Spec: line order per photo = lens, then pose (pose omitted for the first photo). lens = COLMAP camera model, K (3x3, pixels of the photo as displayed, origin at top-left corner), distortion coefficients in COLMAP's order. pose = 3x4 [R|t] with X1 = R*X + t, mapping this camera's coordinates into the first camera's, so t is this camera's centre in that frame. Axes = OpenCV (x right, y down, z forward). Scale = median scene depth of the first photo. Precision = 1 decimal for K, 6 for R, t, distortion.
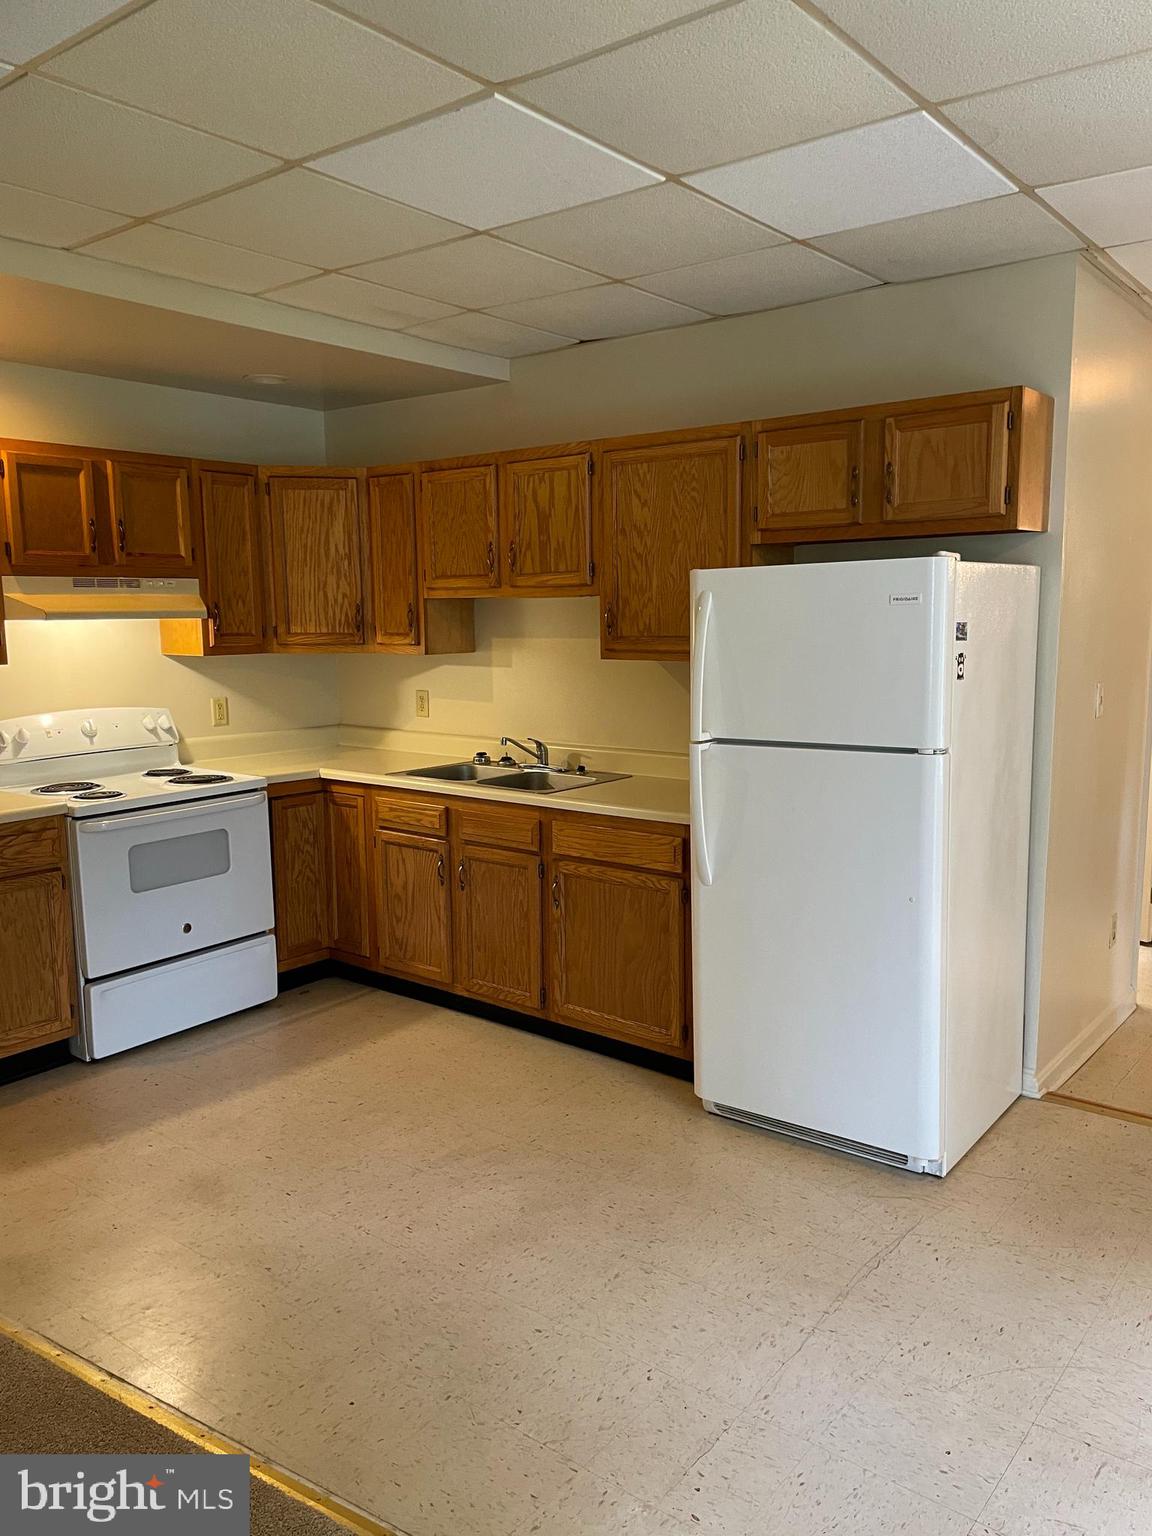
lens RADIAL K [[1126.3, 0, 577.8], [0, 1126.3, 779.1], [0, 0, 1]] dist [0.097066, -0.131538]
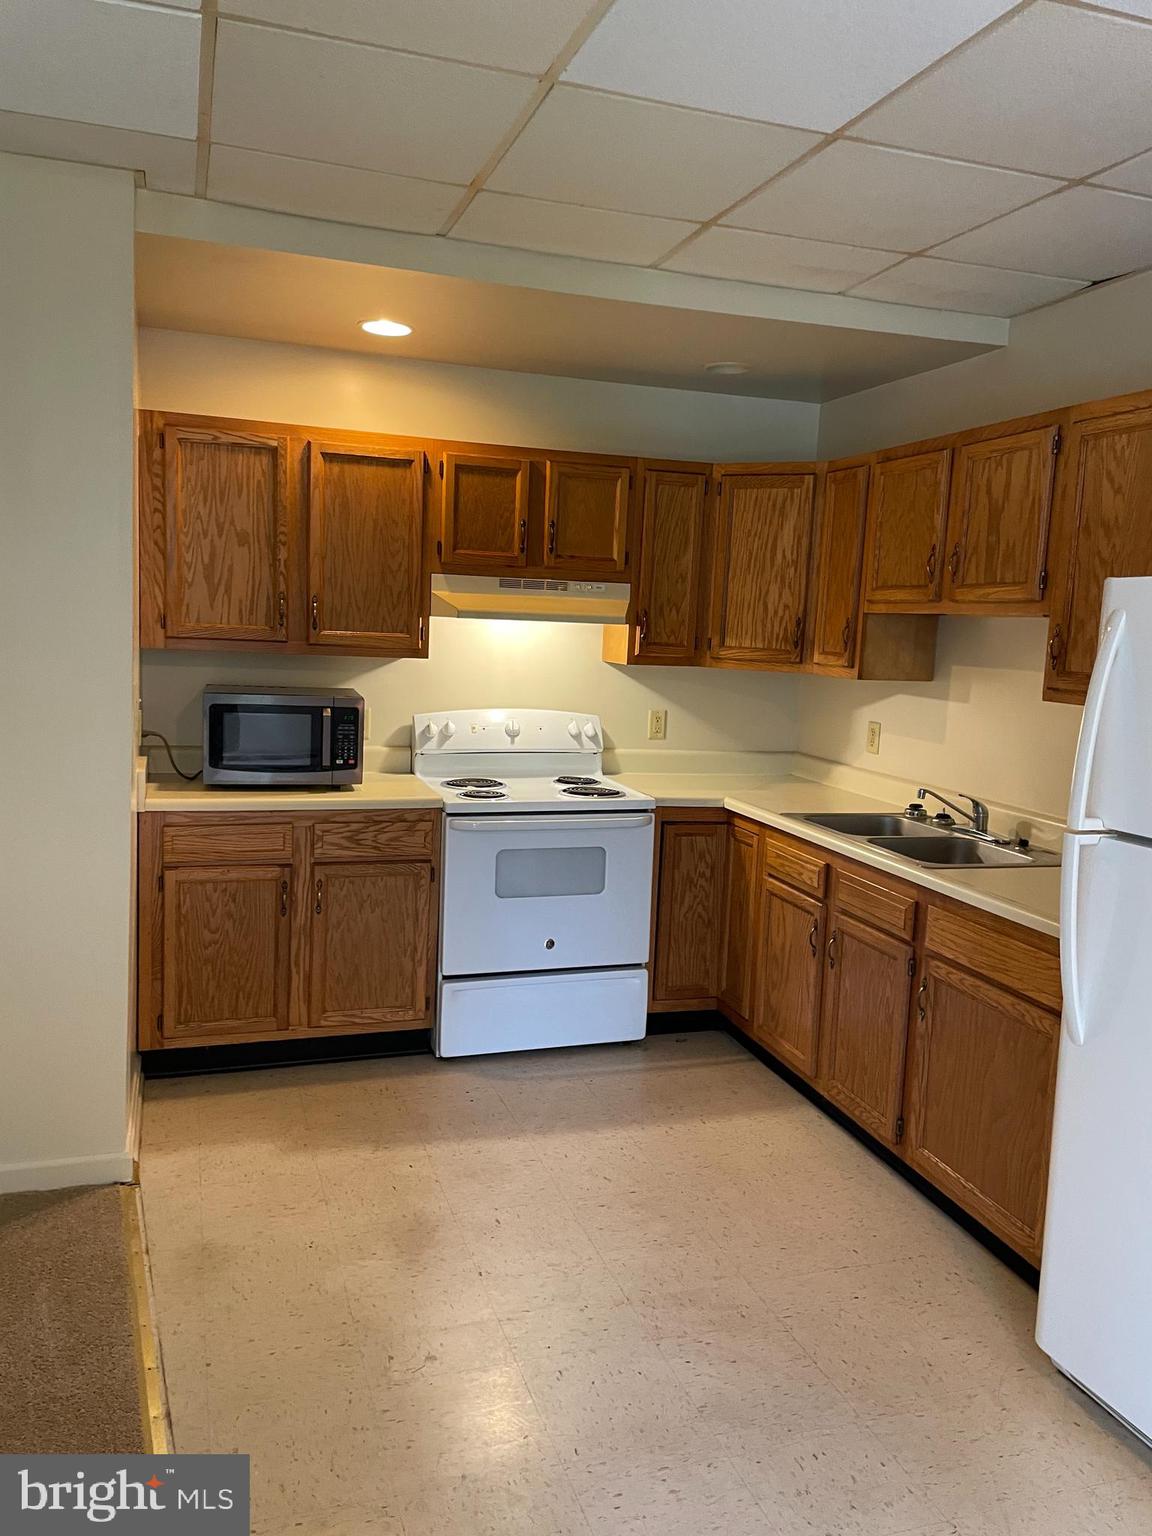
lens RADIAL K [[1129.8, 0, 585.9], [0, 1129.8, 769.1], [0, 0, 1]] dist [0.108434, -0.146761]
pose [[0.832757, 0.118822, -0.540737, 0.171313], [-0.133787, 0.990941, 0.011713, -0.028833], [0.537231, 0.062590, 0.841110, 0.196077]]
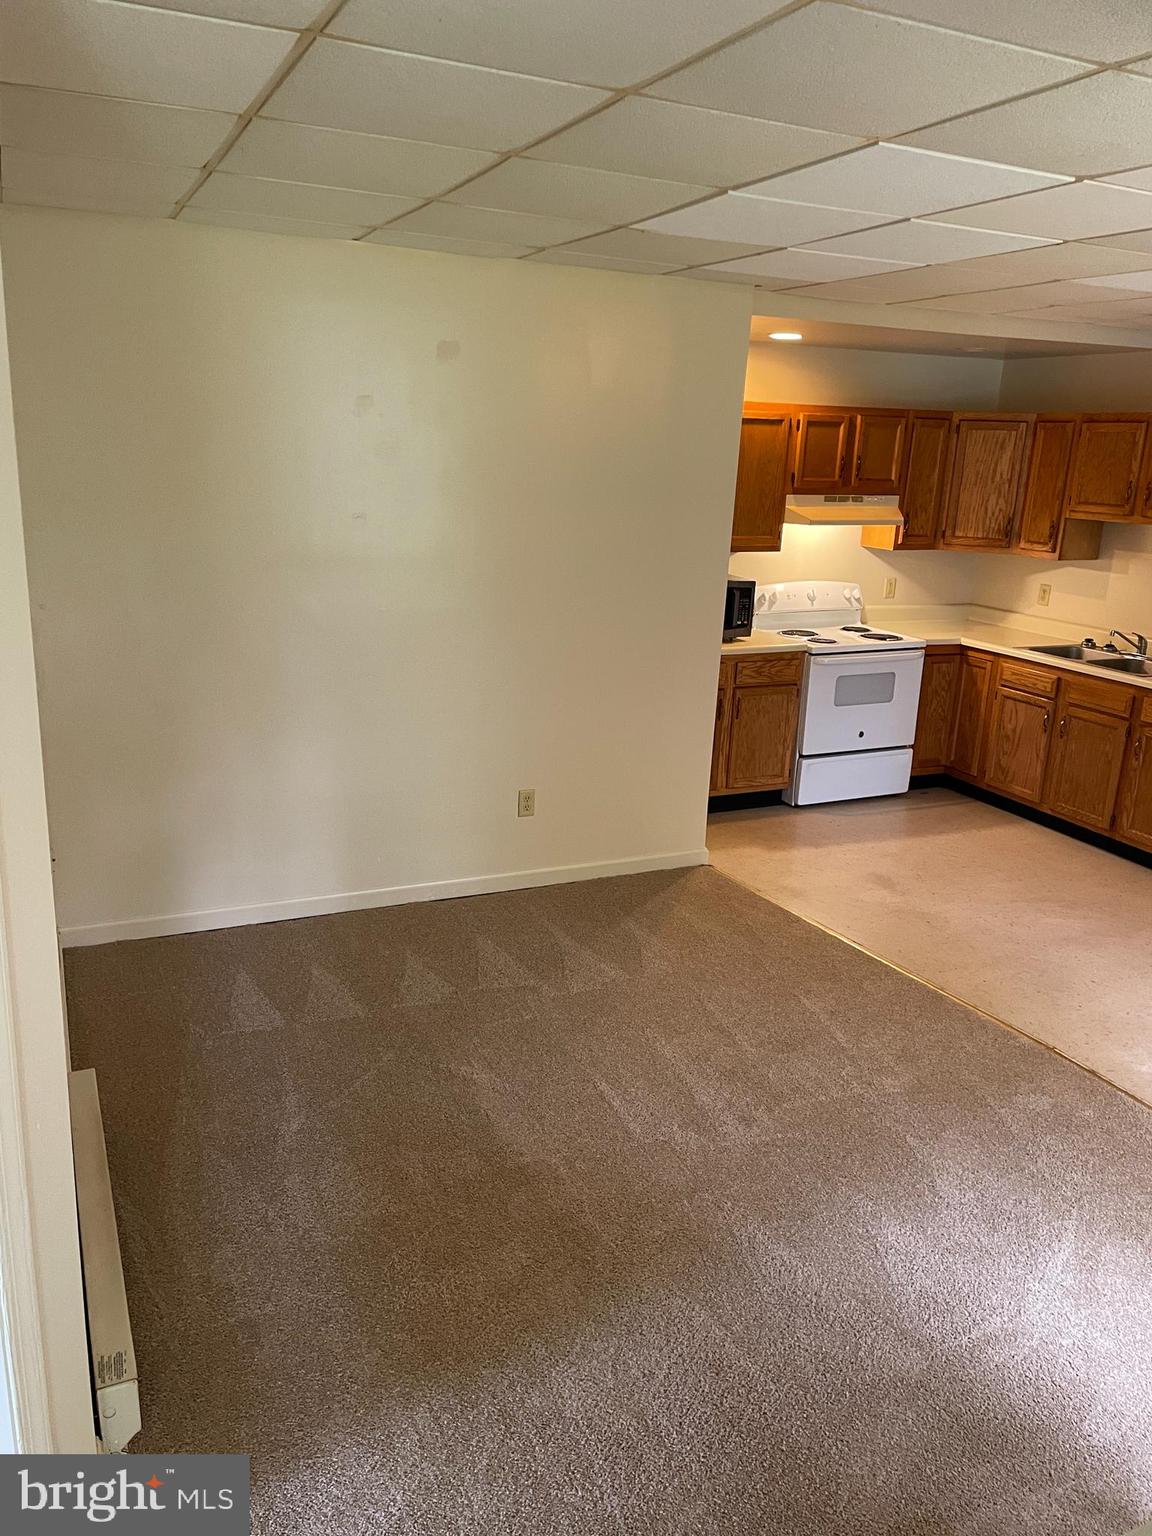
lens RADIAL K [[1129.8, 0, 585.9], [0, 1129.8, 769.1], [0, 0, 1]] dist [0.108434, -0.146761]
pose [[0.891633, 0.166248, -0.421133, -0.022469], [-0.113938, 0.982603, 0.146662, -0.004045], [0.438189, -0.082785, 0.895063, -0.499394]]
